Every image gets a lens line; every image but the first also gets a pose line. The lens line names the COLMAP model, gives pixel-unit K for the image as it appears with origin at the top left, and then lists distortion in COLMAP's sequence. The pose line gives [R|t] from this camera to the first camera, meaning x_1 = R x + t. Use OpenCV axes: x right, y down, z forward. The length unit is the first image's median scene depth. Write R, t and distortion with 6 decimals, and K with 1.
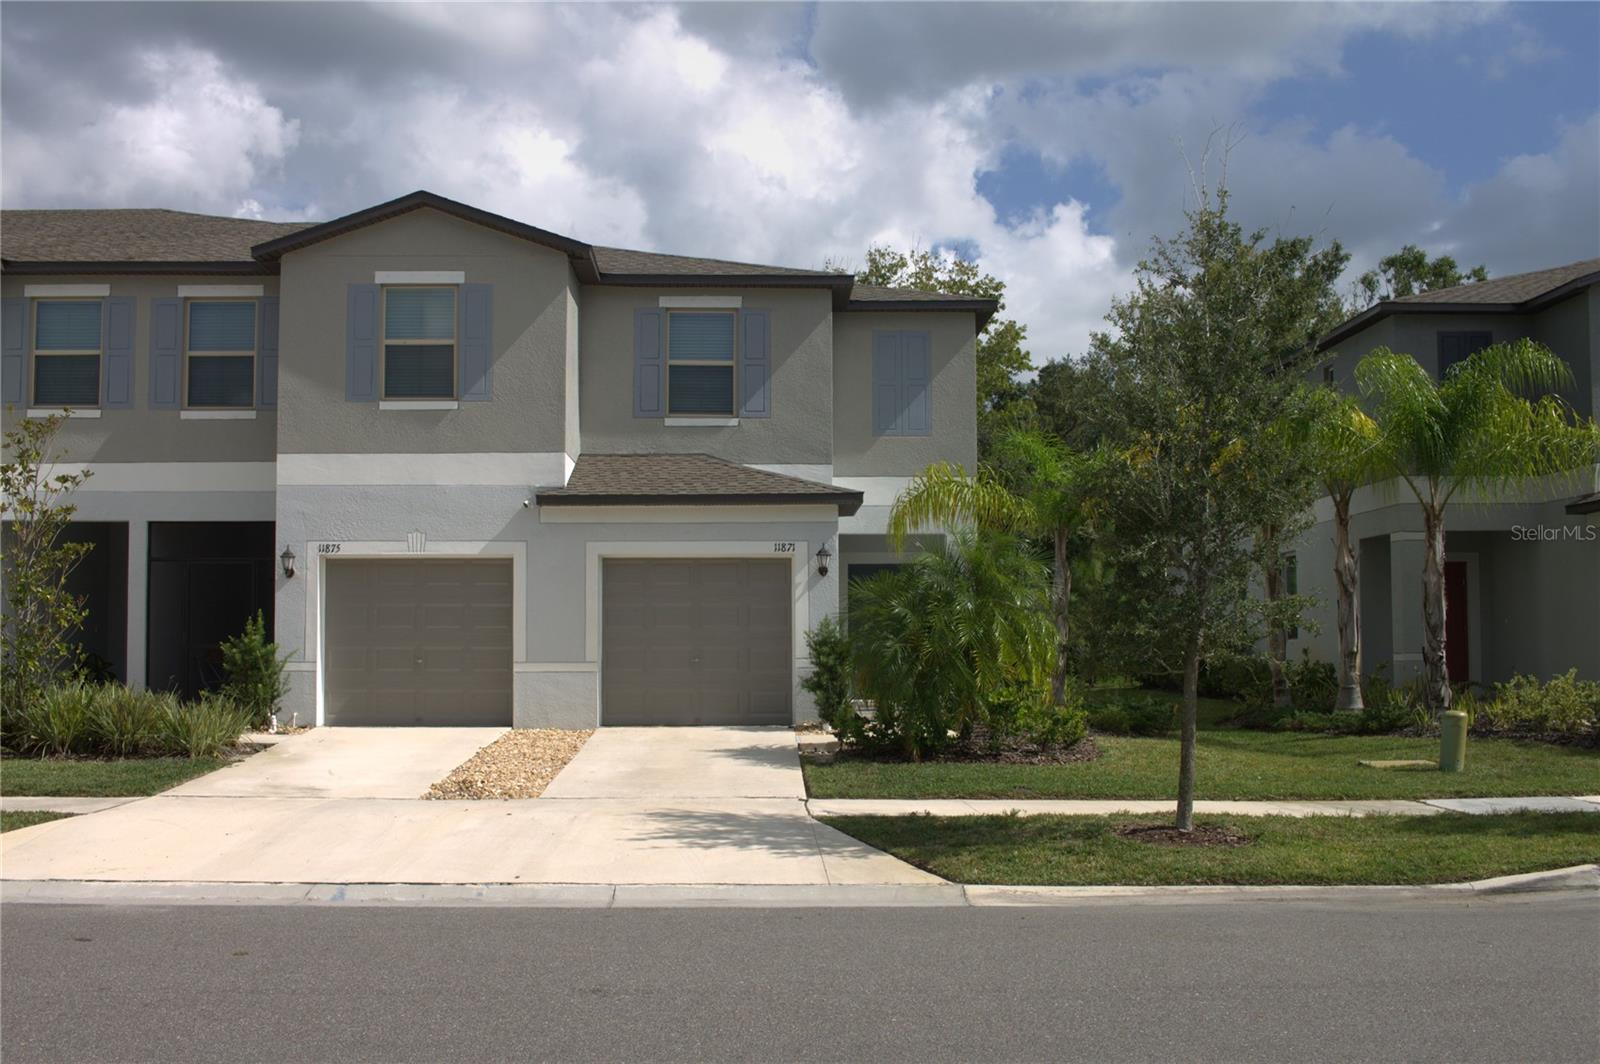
lens RADIAL K [[1756.2, 0, 801.4], [0, 1756.2, 535.5], [0, 0, 1]] dist [-0.056921, 0.000000]
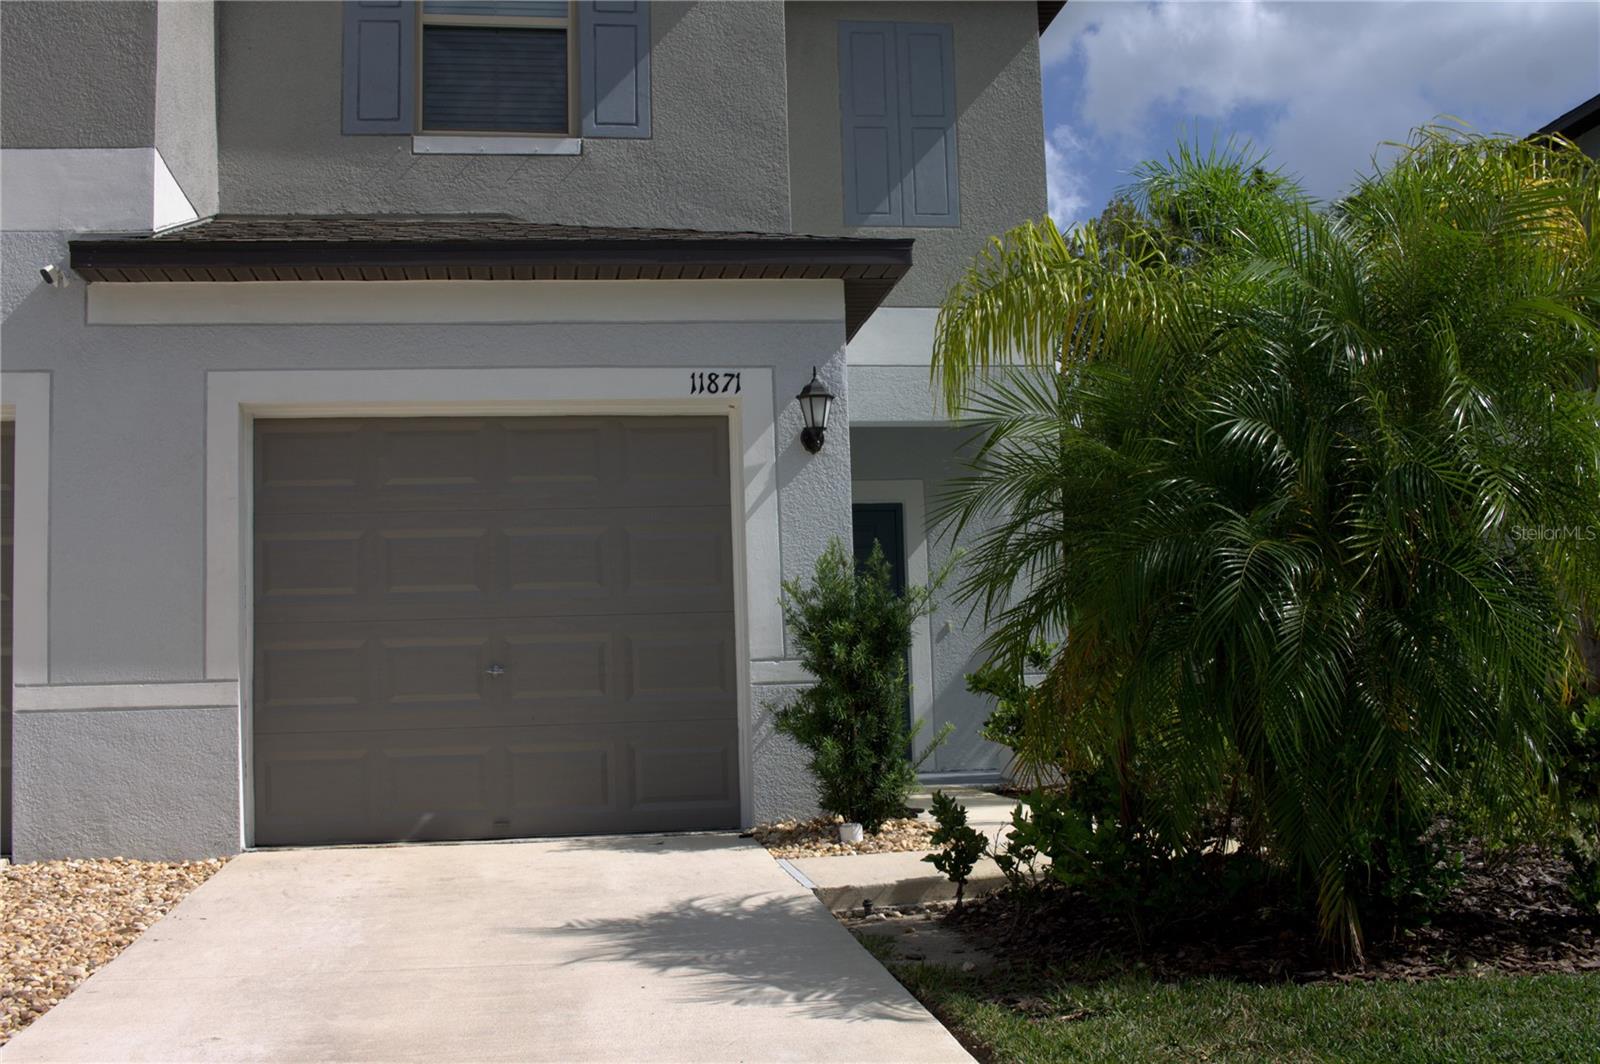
lens RADIAL K [[1756.2, 0, 794.8], [0, 1756.2, 528.1], [0, 0, 1]] dist [-0.056921, 0.000000]
pose [[0.992019, -0.014754, 0.125226, -0.042350], [0.020148, 0.998918, -0.041921, 0.057164], [-0.124472, 0.044110, 0.991242, 0.602917]]
